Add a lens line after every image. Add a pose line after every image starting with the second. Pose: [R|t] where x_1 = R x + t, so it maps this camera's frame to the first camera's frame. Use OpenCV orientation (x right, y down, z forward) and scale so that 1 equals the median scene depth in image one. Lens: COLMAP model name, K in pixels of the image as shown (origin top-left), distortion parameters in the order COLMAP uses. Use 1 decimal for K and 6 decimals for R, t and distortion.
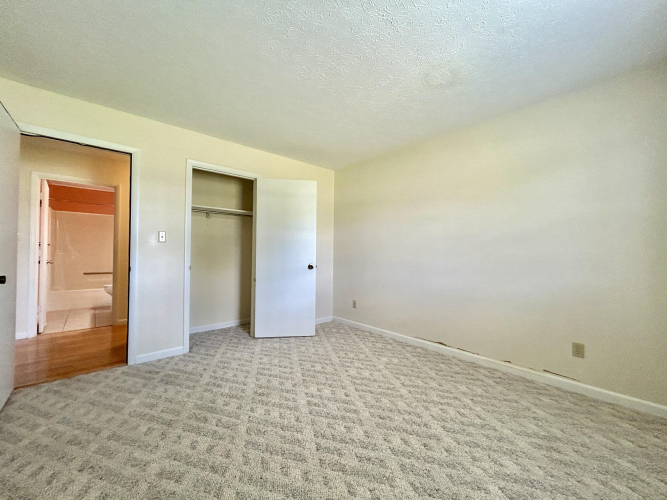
lens RADIAL K [[271.3, 0, 333.7], [0, 271.3, 253.1], [0, 0, 1]] dist [-0.004601, 0.001242]
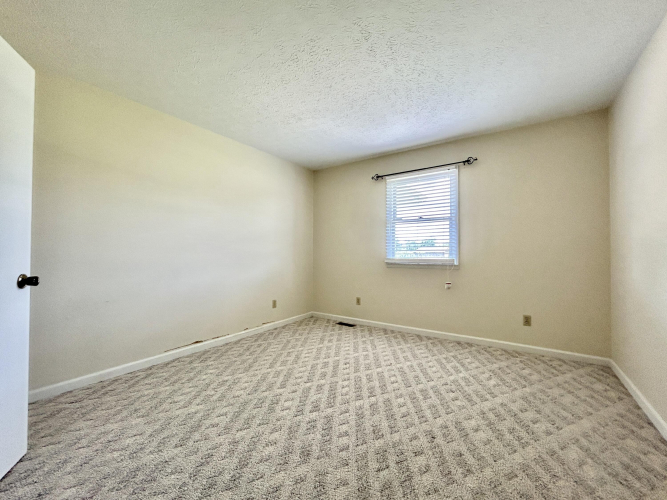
lens RADIAL K [[271.3, 0, 333.4], [0, 271.3, 250.9], [0, 0, 1]] dist [-0.004601, 0.001242]
pose [[-0.235506, -0.003930, 0.971865, -0.794625], [-0.003113, 0.999990, 0.003289, 0.005318], [-0.971868, -0.002251, -0.235516, 0.921008]]
